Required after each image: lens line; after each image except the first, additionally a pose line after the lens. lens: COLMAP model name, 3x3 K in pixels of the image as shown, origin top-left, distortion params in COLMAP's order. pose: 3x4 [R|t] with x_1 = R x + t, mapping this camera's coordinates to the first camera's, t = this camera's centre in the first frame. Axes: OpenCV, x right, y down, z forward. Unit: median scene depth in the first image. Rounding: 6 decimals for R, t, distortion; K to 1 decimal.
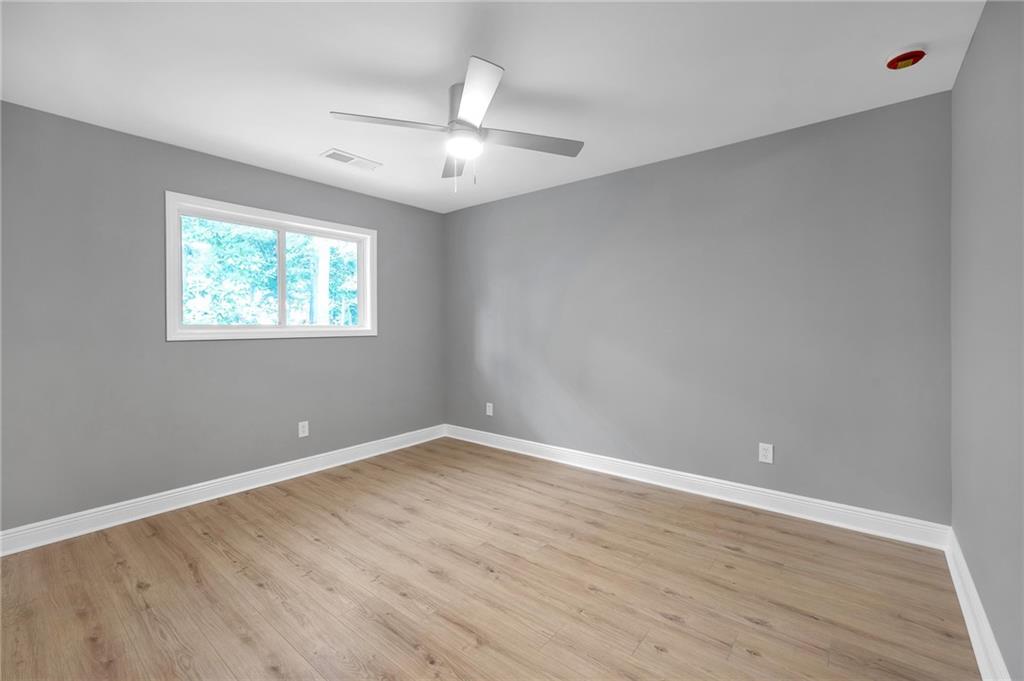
lens RADIAL K [[445.1, 0, 512.0], [0, 445.1, 340.5], [0, 0, 1]] dist [-0.000774, -0.000205]
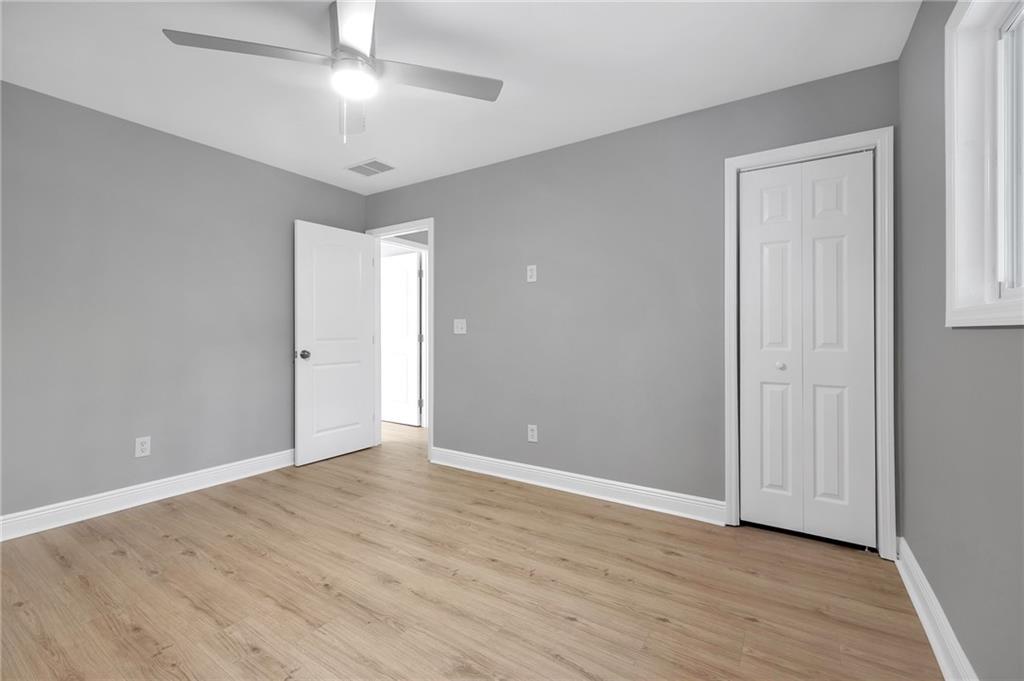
lens RADIAL K [[445.1, 0, 512.0], [0, 445.1, 340.5], [0, 0, 1]] dist [-0.000774, -0.000205]
pose [[-0.993669, 0.004969, -0.112241, -0.315448], [-0.001108, 0.998540, 0.054014, -0.015327], [0.112345, 0.053796, -0.992212, 1.895101]]
